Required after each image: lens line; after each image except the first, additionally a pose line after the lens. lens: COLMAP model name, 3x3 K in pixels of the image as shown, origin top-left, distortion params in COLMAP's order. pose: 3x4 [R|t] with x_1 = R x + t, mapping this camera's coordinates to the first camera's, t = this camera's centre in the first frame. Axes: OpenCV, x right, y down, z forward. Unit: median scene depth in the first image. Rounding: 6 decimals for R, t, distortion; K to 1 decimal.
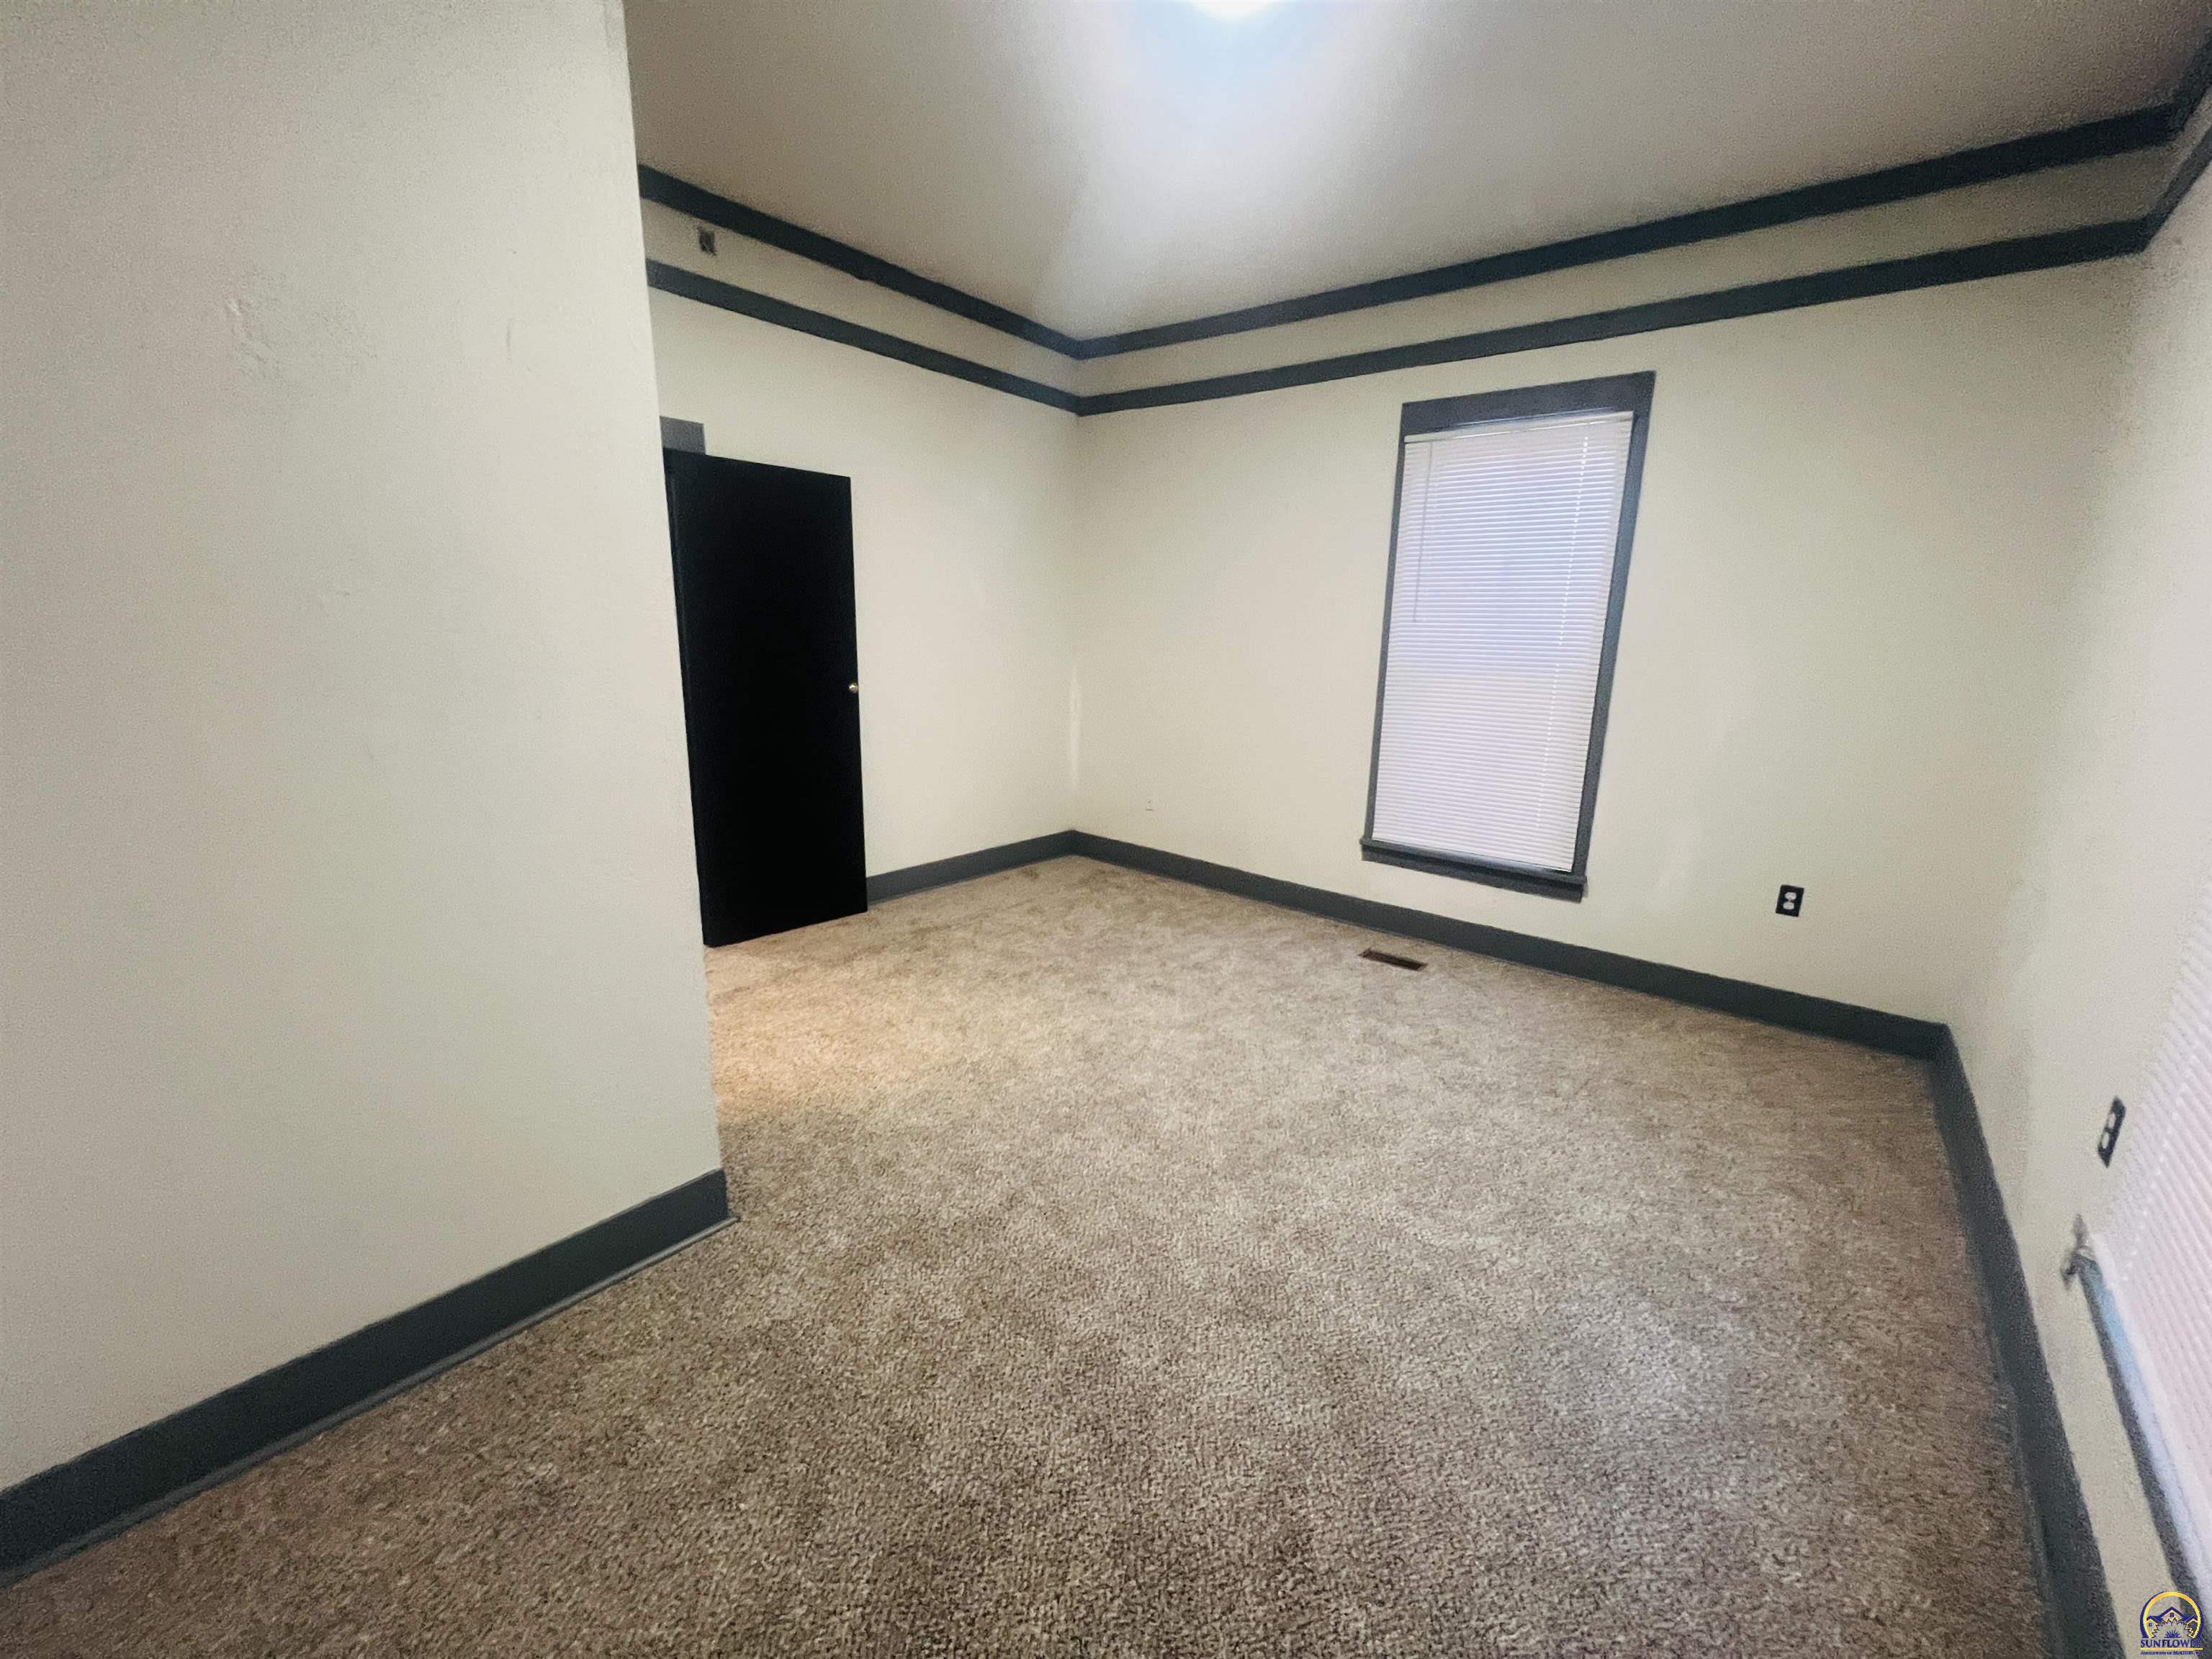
lens RADIAL K [[887.4, 0, 1107.3], [0, 887.4, 829.0], [0, 0, 1]] dist [0.002828, -0.000087]
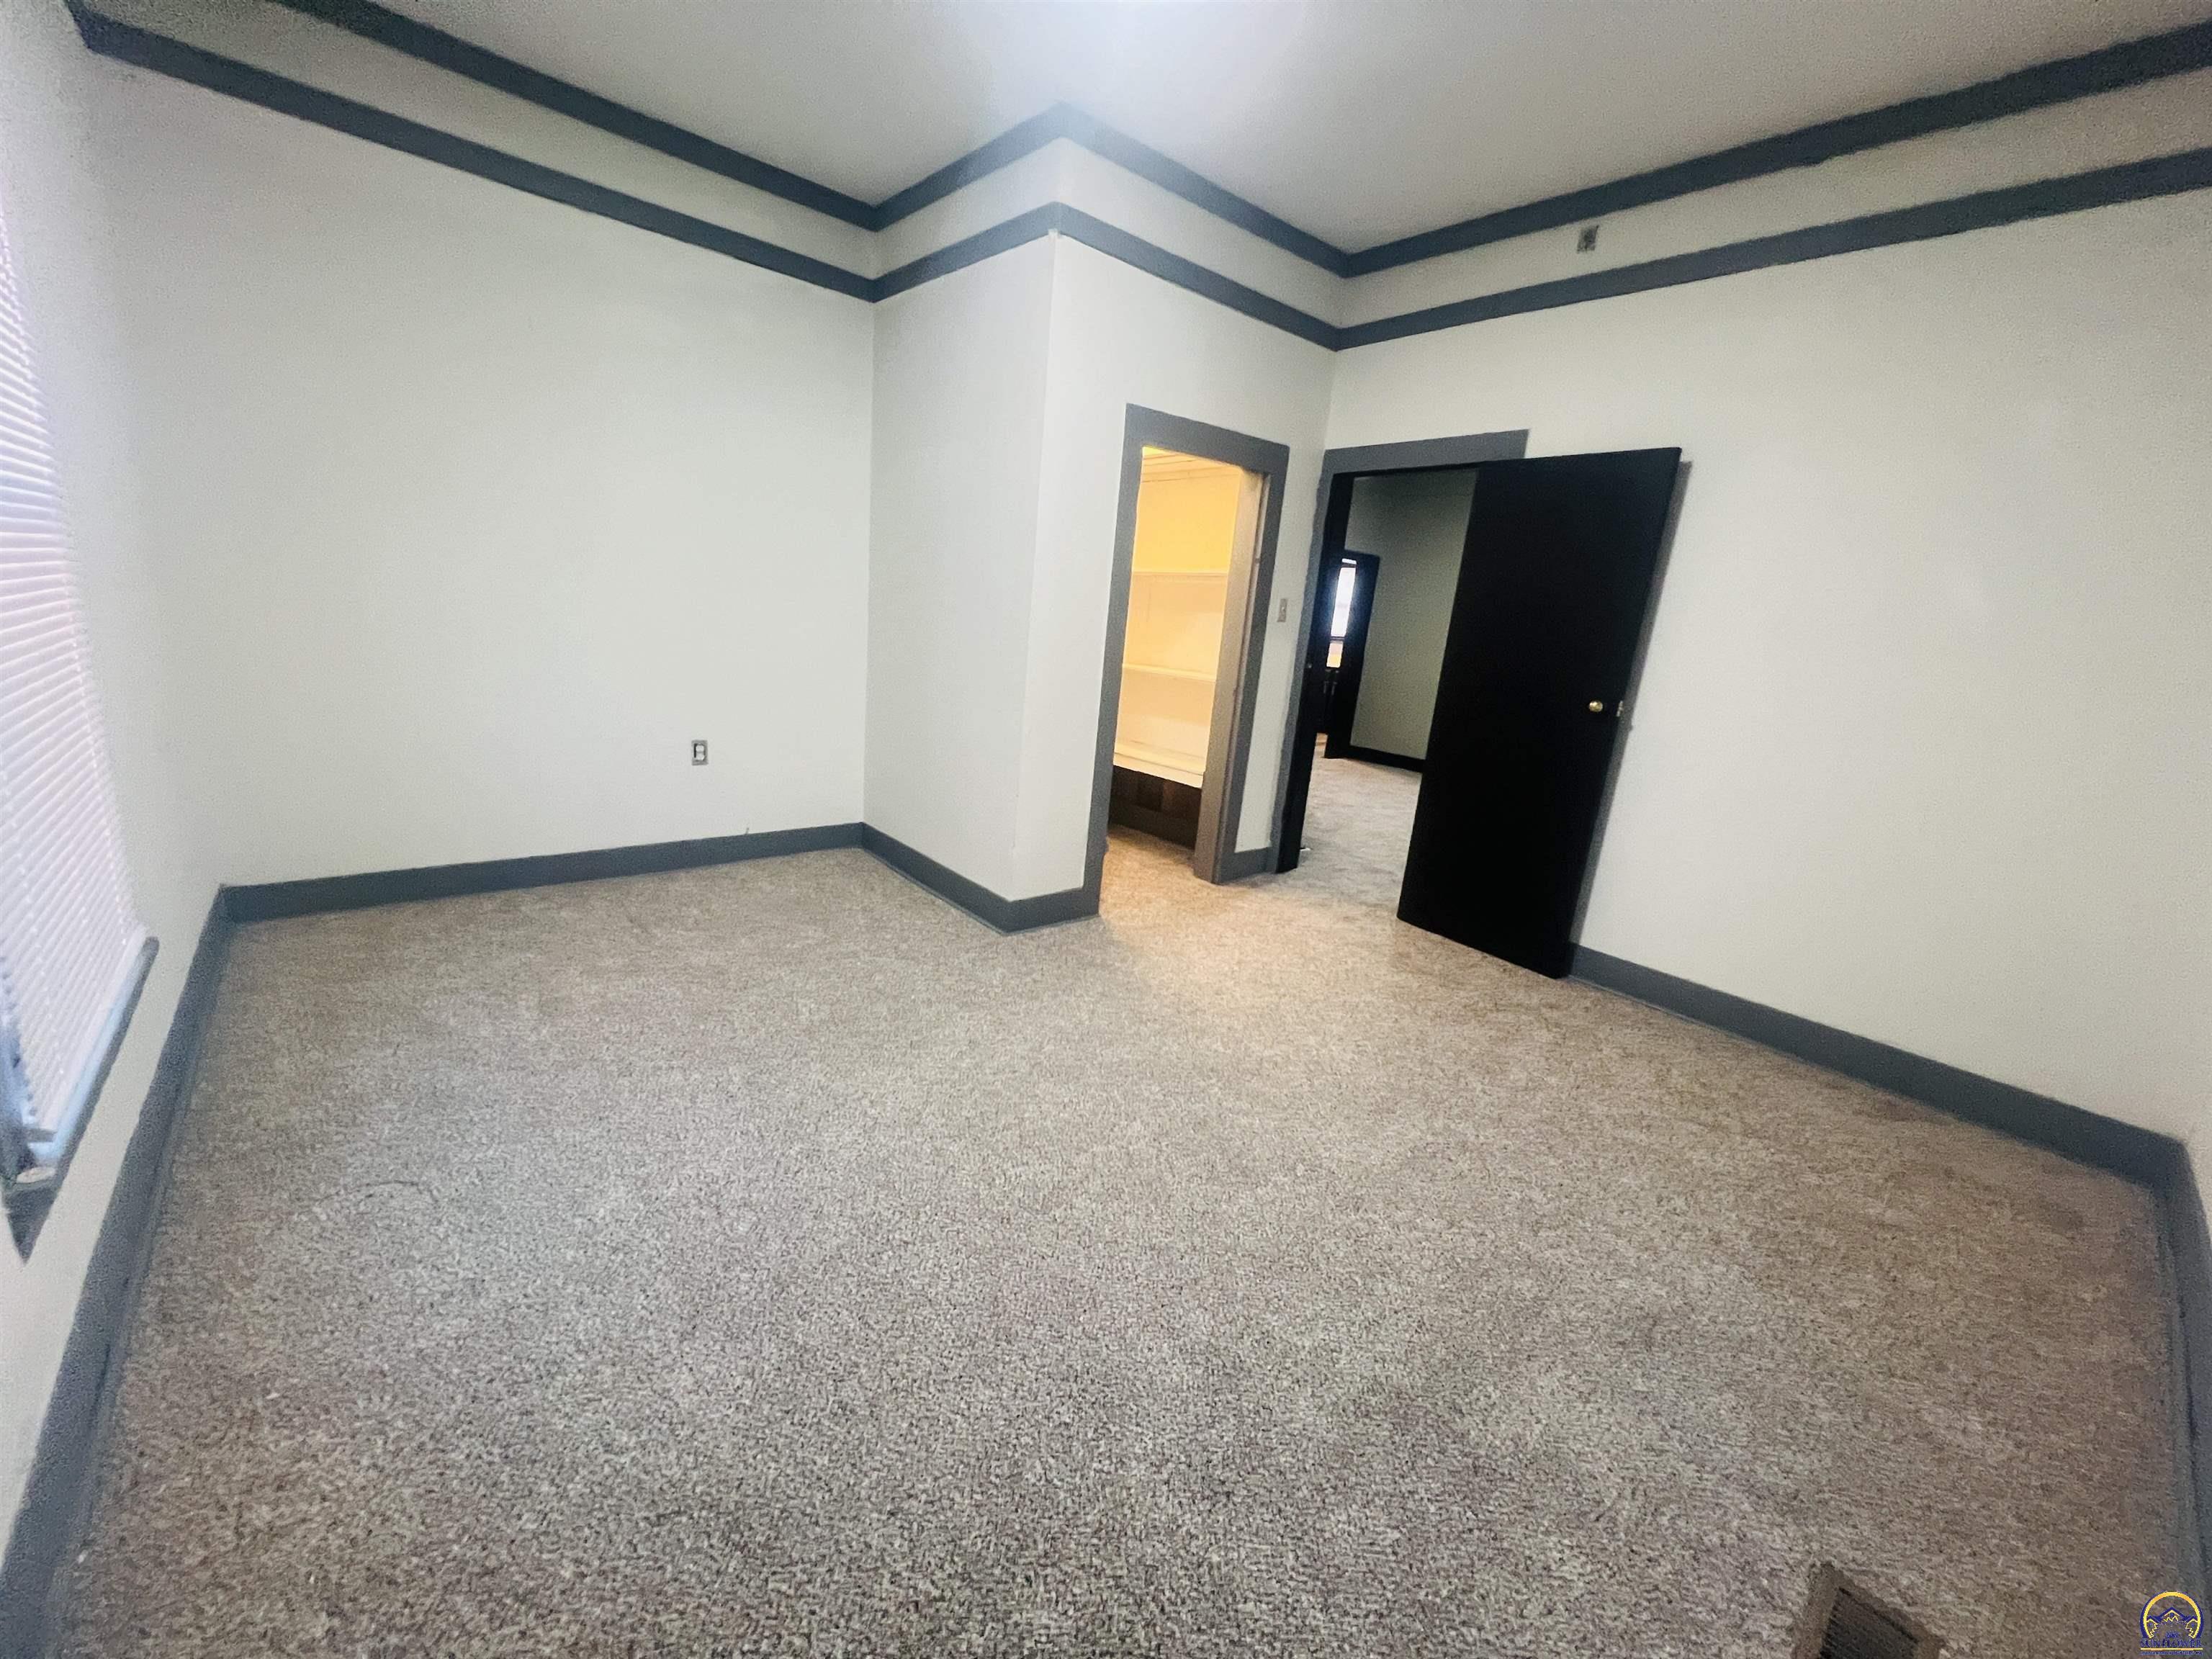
lens RADIAL K [[887.4, 0, 1105.3], [0, 887.4, 829.3], [0, 0, 1]] dist [0.002828, -0.000087]
pose [[-0.169854, 0.202073, -0.964529, 0.612268], [-0.312514, 0.917187, 0.247189, -0.116310], [0.934604, 0.343415, -0.092638, 0.691329]]
